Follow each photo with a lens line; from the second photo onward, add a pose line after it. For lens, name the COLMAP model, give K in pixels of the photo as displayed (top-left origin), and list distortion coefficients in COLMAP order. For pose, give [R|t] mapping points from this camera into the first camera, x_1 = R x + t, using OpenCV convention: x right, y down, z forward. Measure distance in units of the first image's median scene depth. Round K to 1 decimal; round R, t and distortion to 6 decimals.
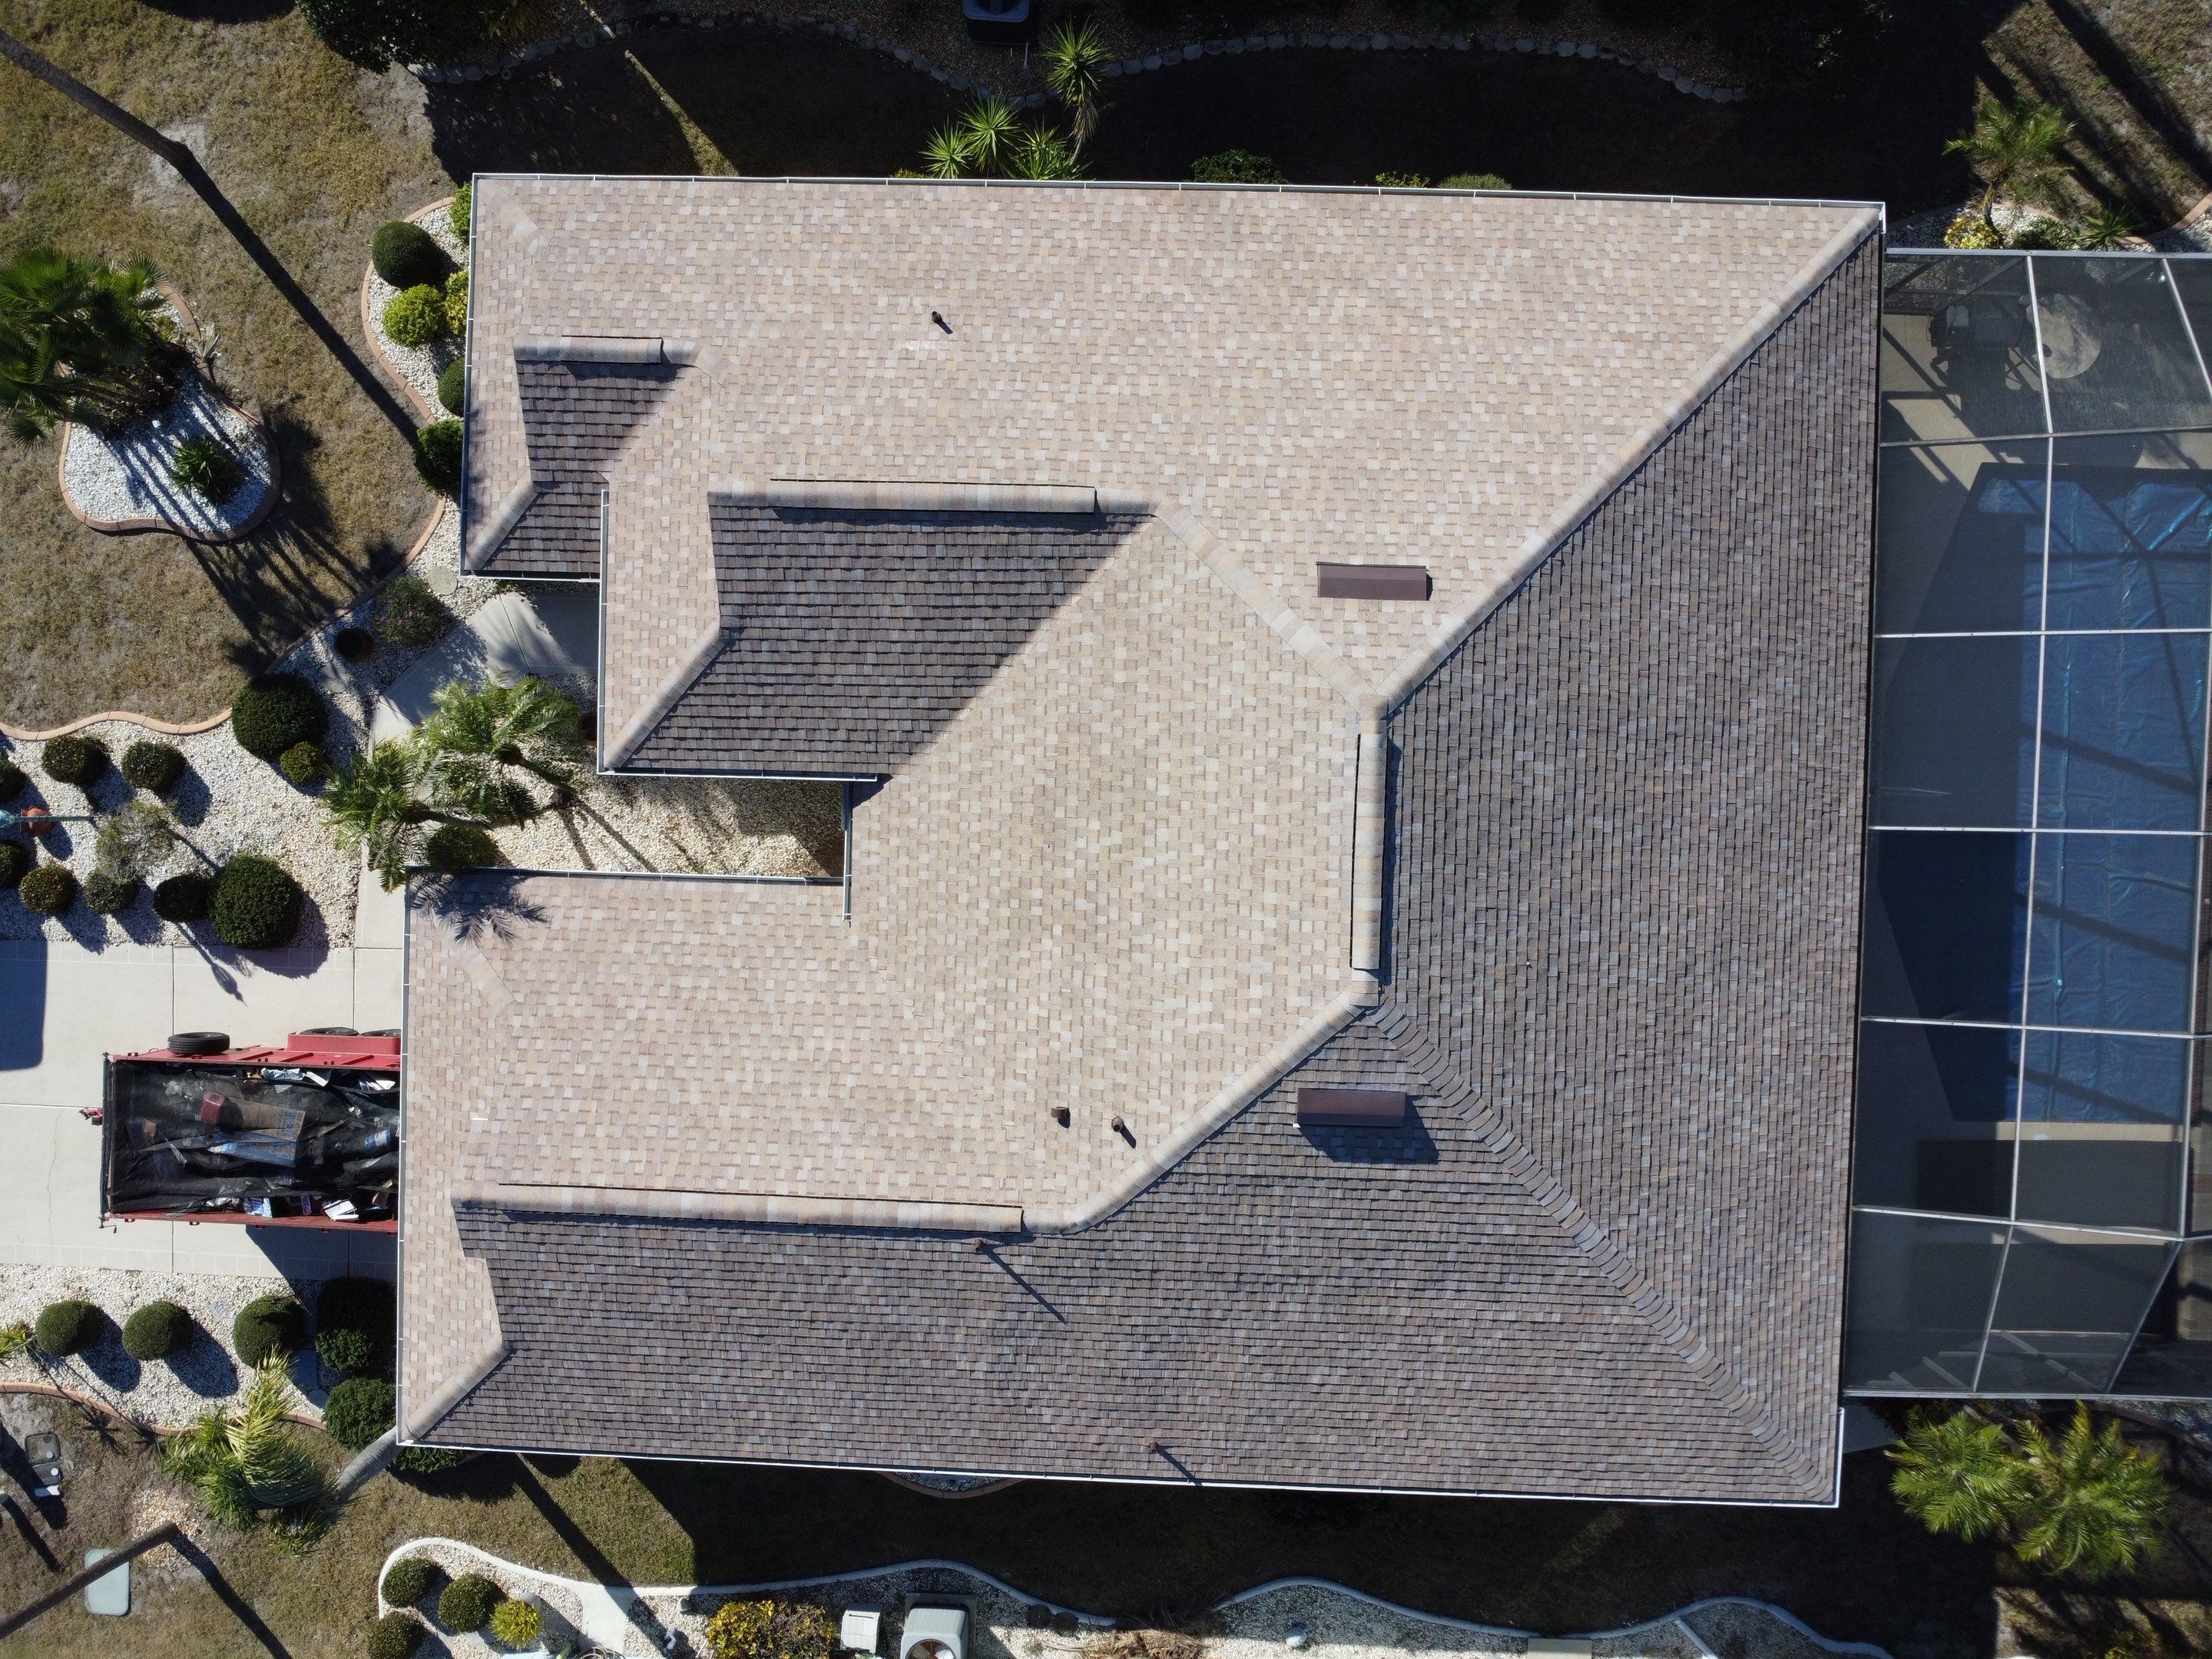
lens RADIAL K [[1610.2, 0, 1089.0], [0, 1610.2, 815.5], [0, 0, 1]] dist [-0.036062, 0.005346]
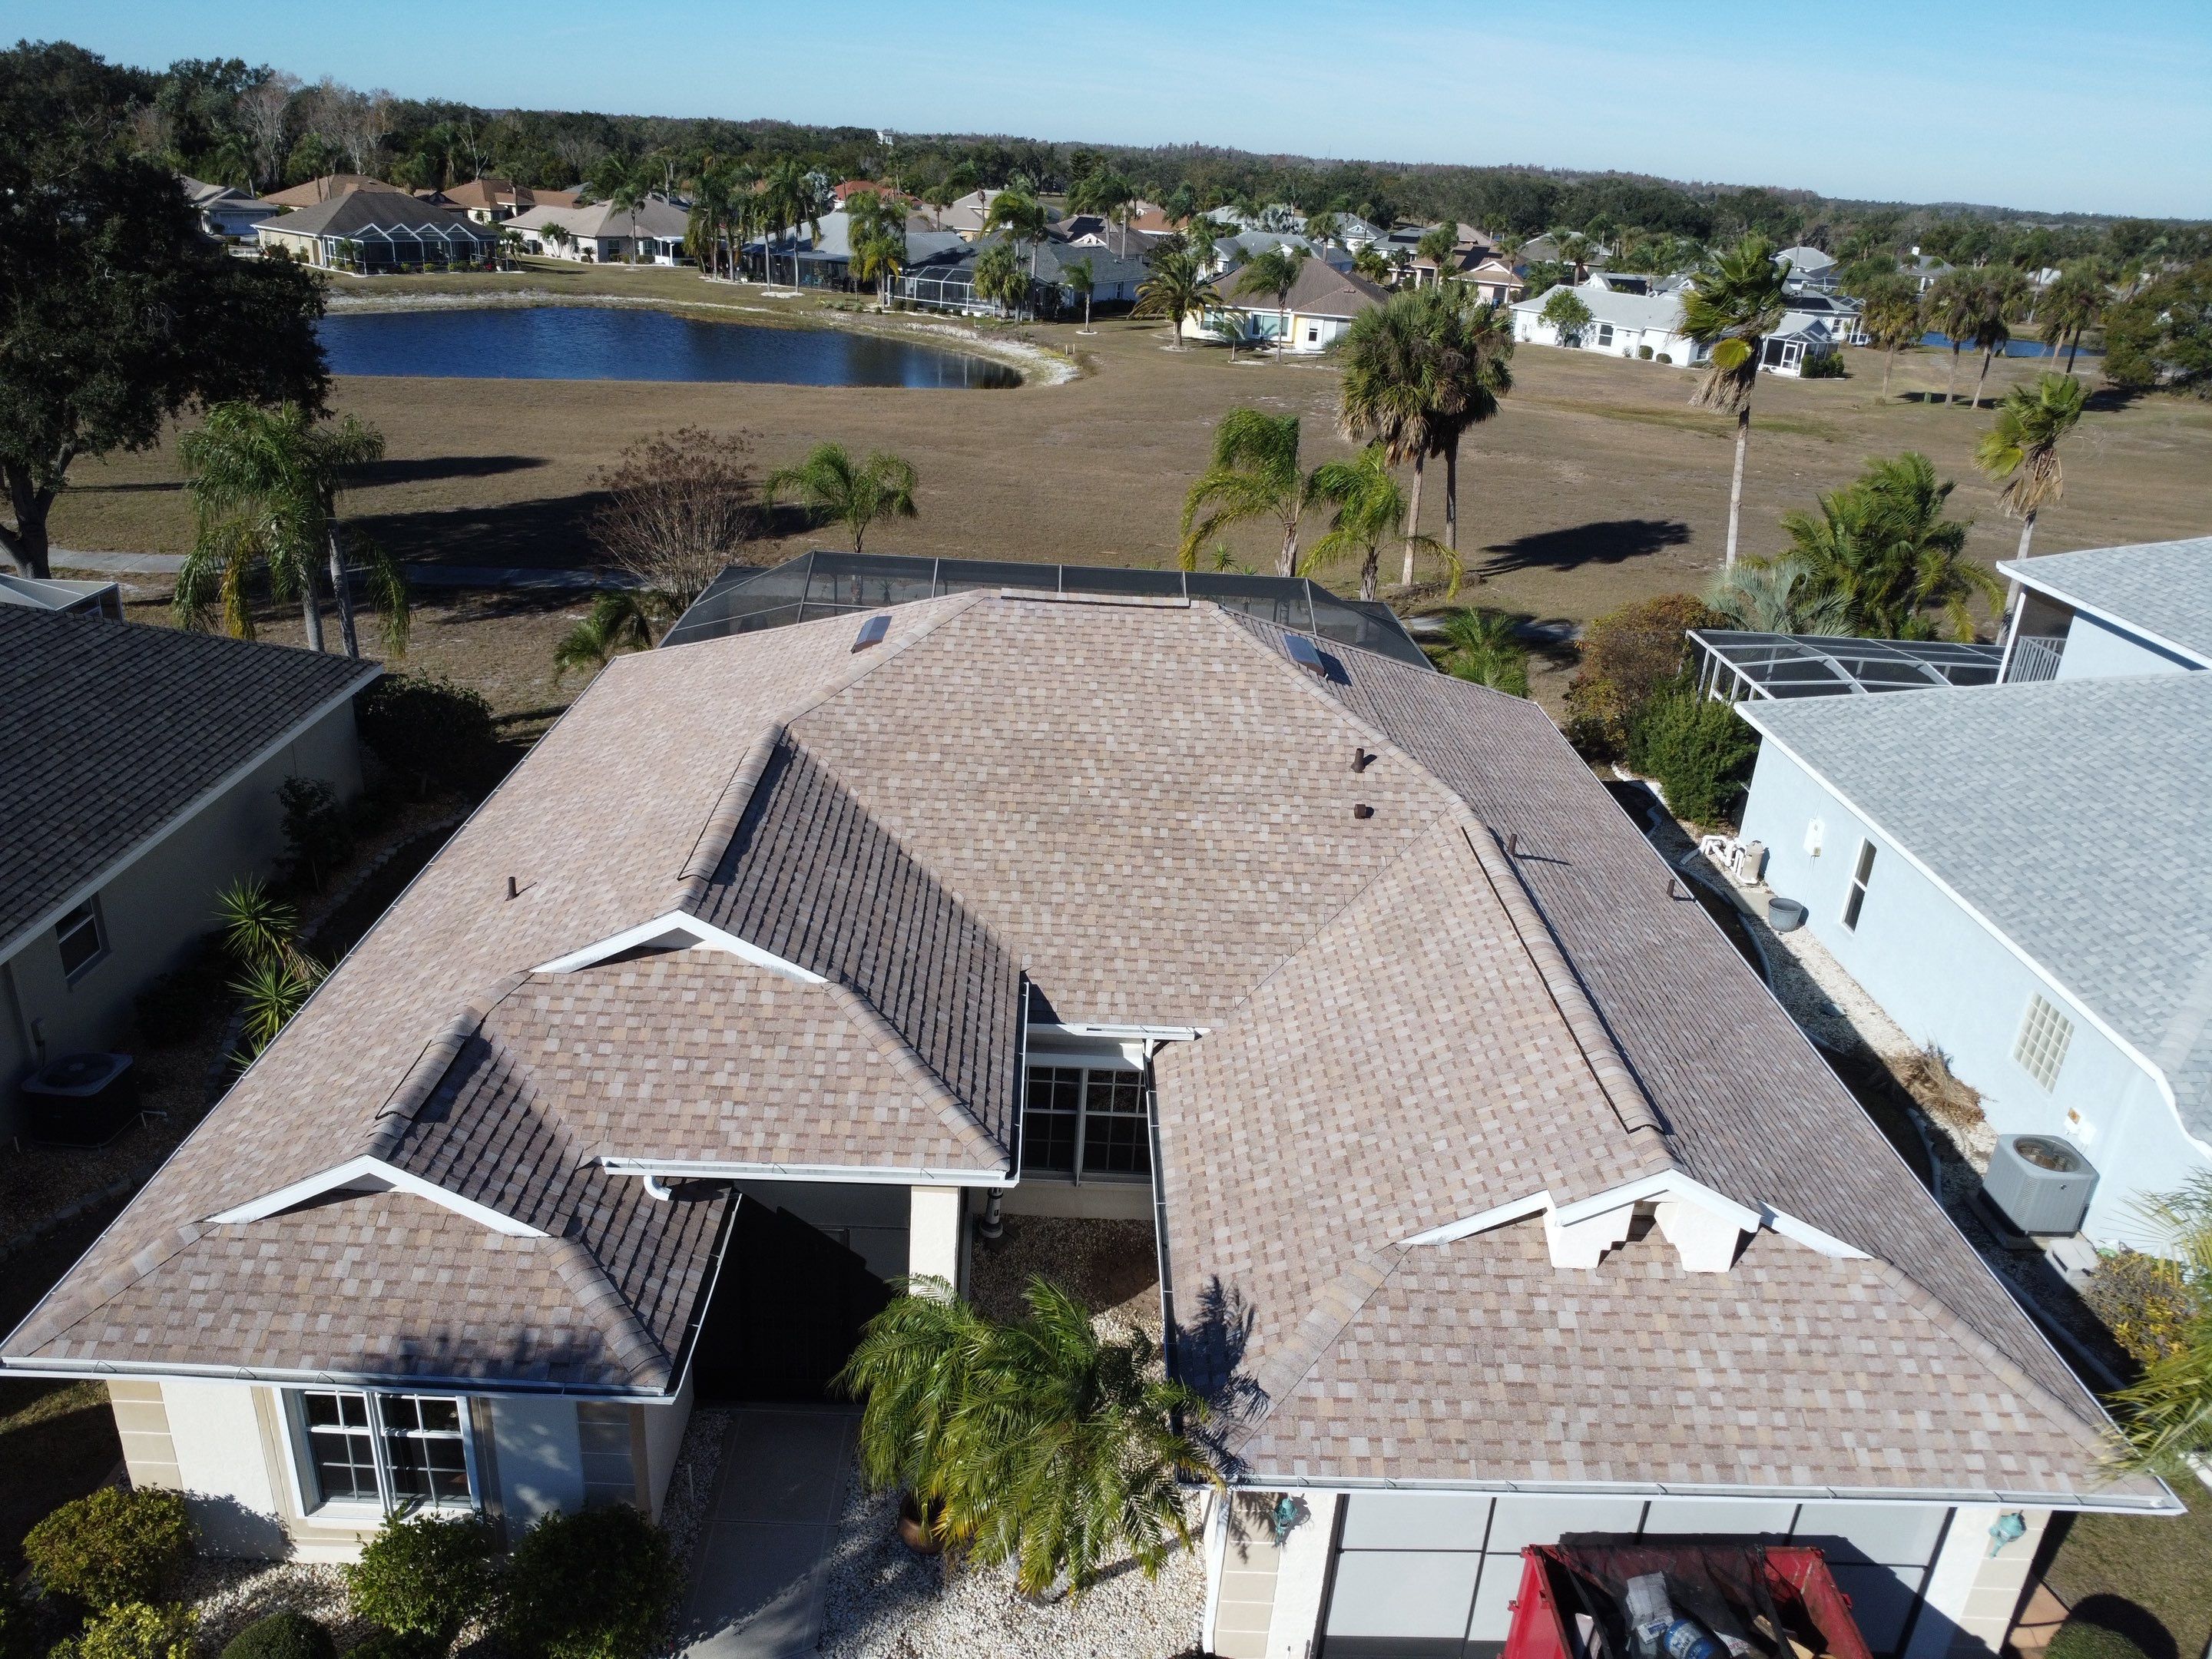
lens RADIAL K [[1610.2, 0, 1094.2], [0, 1610.2, 810.0], [0, 0, 1]] dist [-0.036062, 0.005346]
pose [[-0.041438, -0.356622, 0.933329, -0.922323], [0.998017, 0.029526, 0.055591, -0.037794], [-0.047383, 0.933782, 0.354691, 0.621947]]
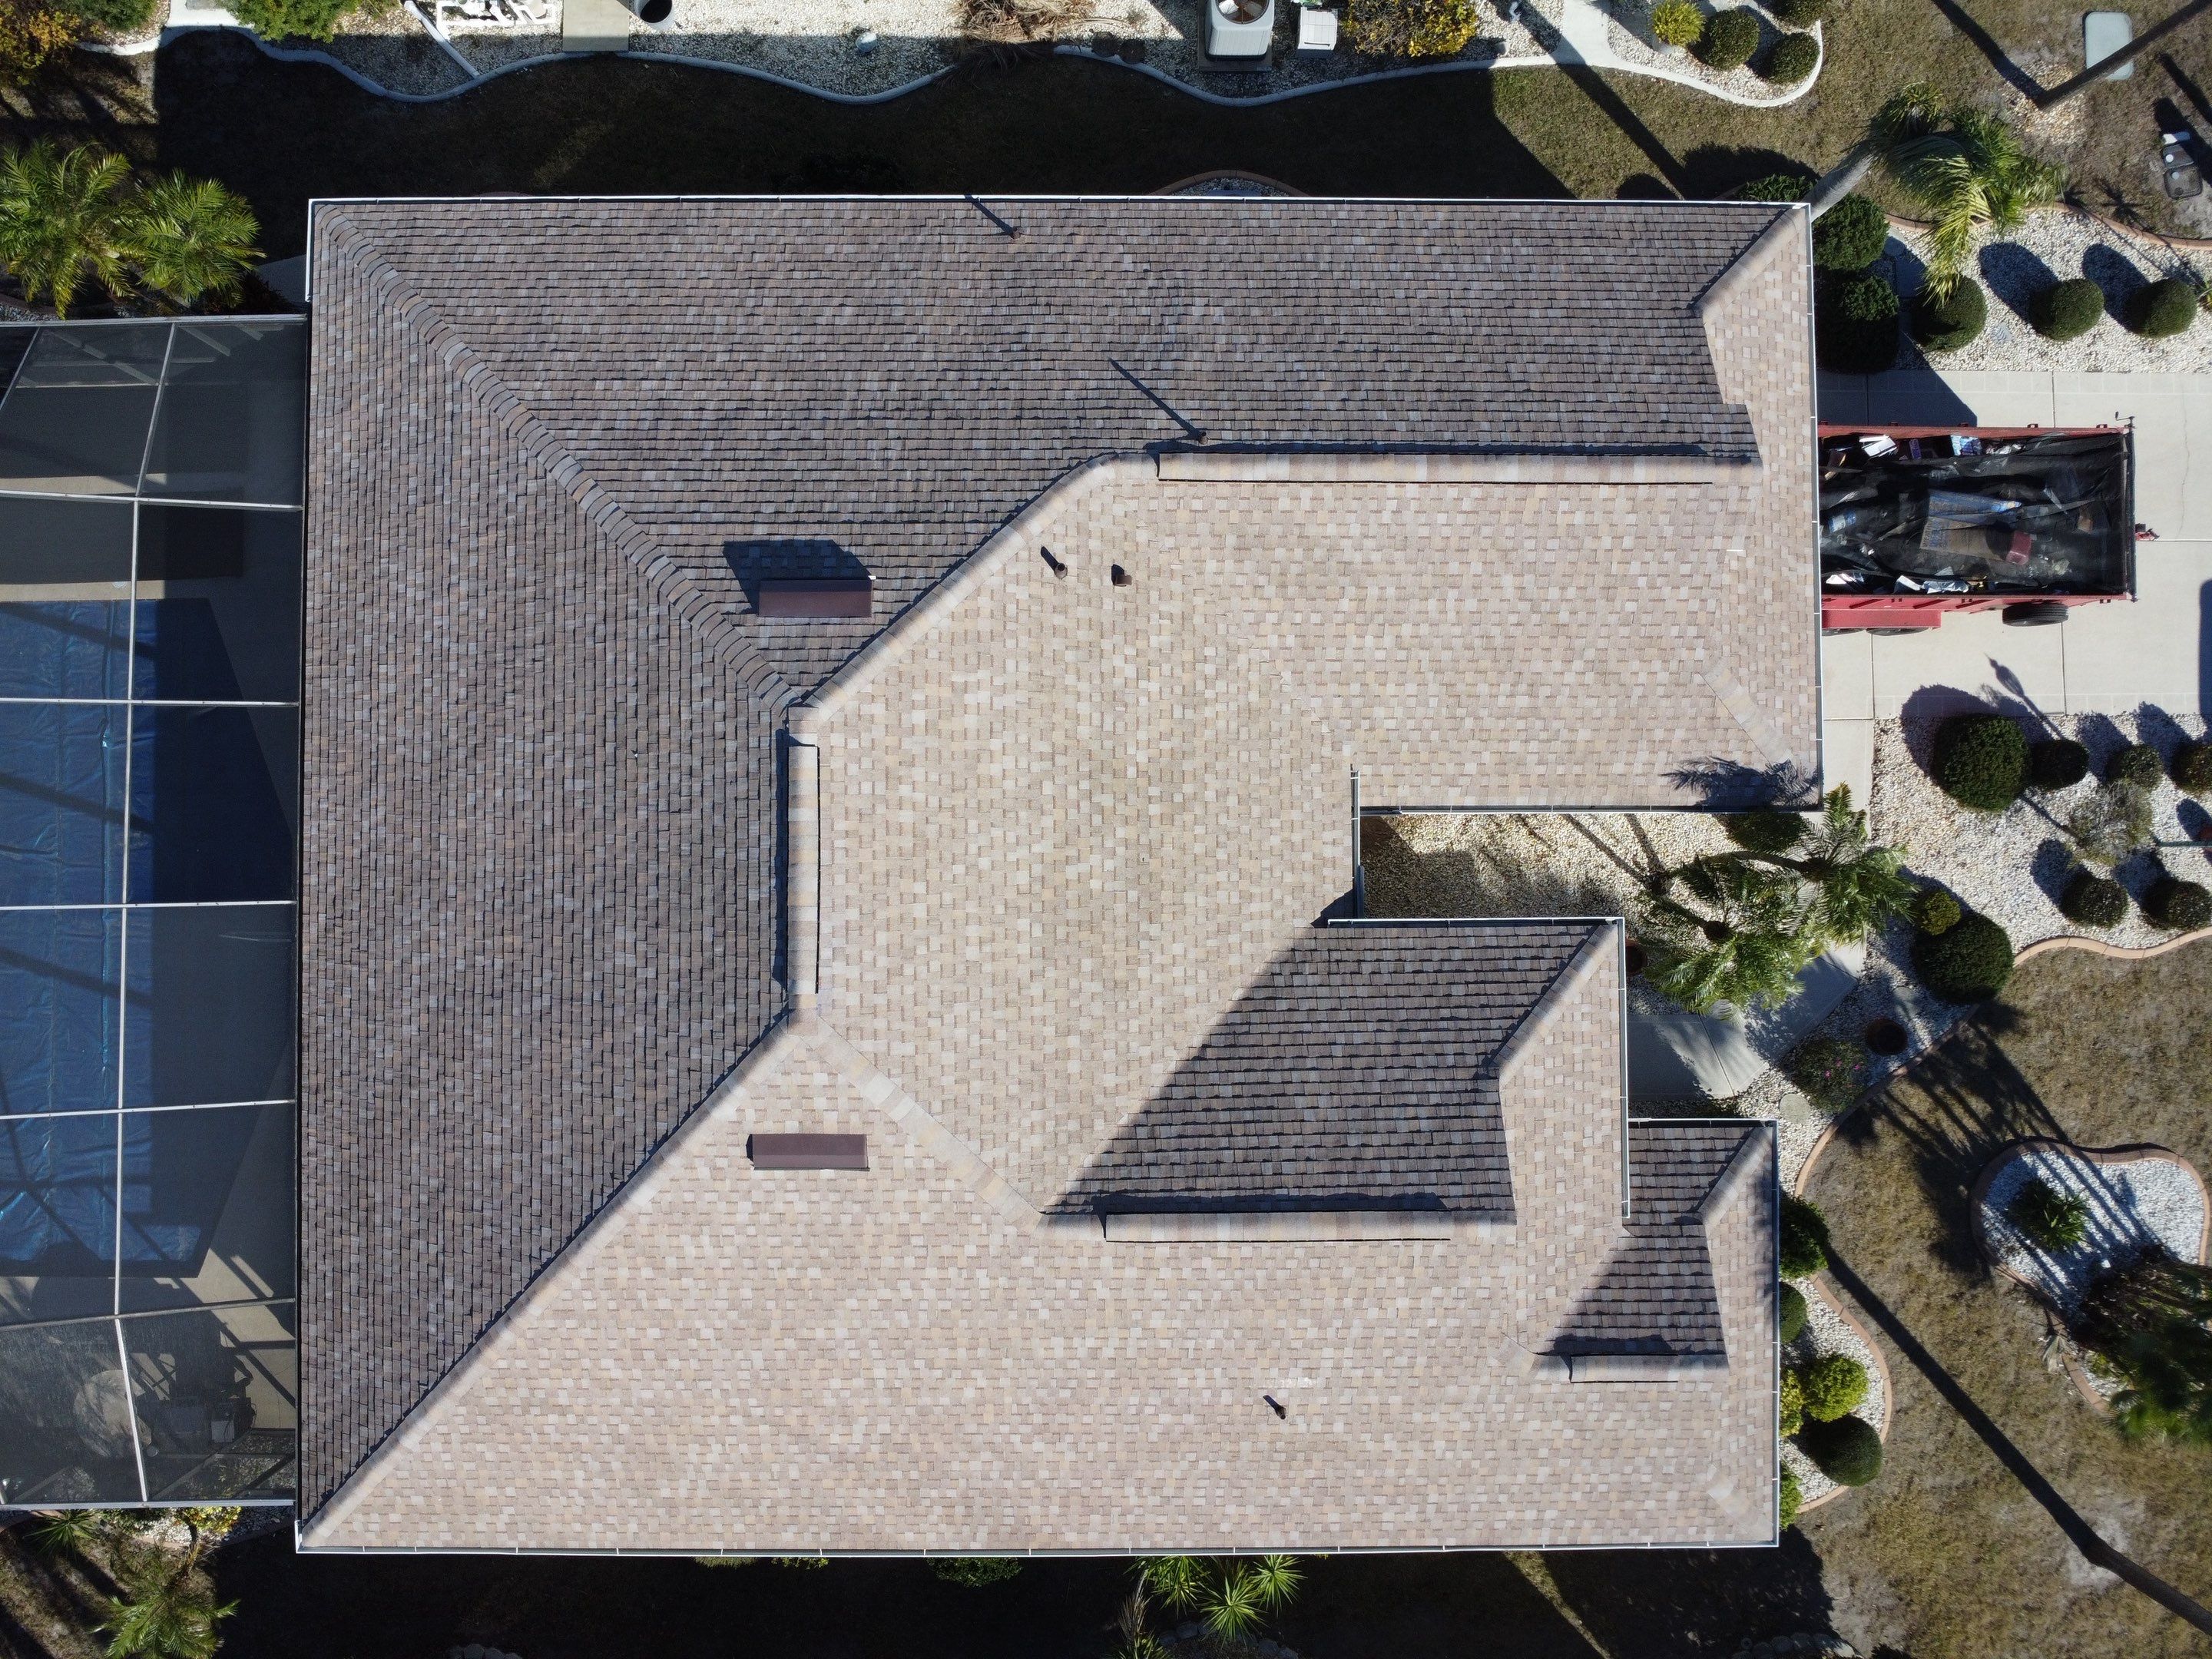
lens RADIAL K [[1610.2, 0, 1097.3], [0, 1610.2, 820.6], [0, 0, 1]] dist [-0.036062, 0.005346]
pose [[-0.999264, 0.032433, 0.020500, -0.017538], [-0.032150, -0.999385, 0.013979, 0.028637], [0.020941, 0.013309, 0.999692, 0.047319]]
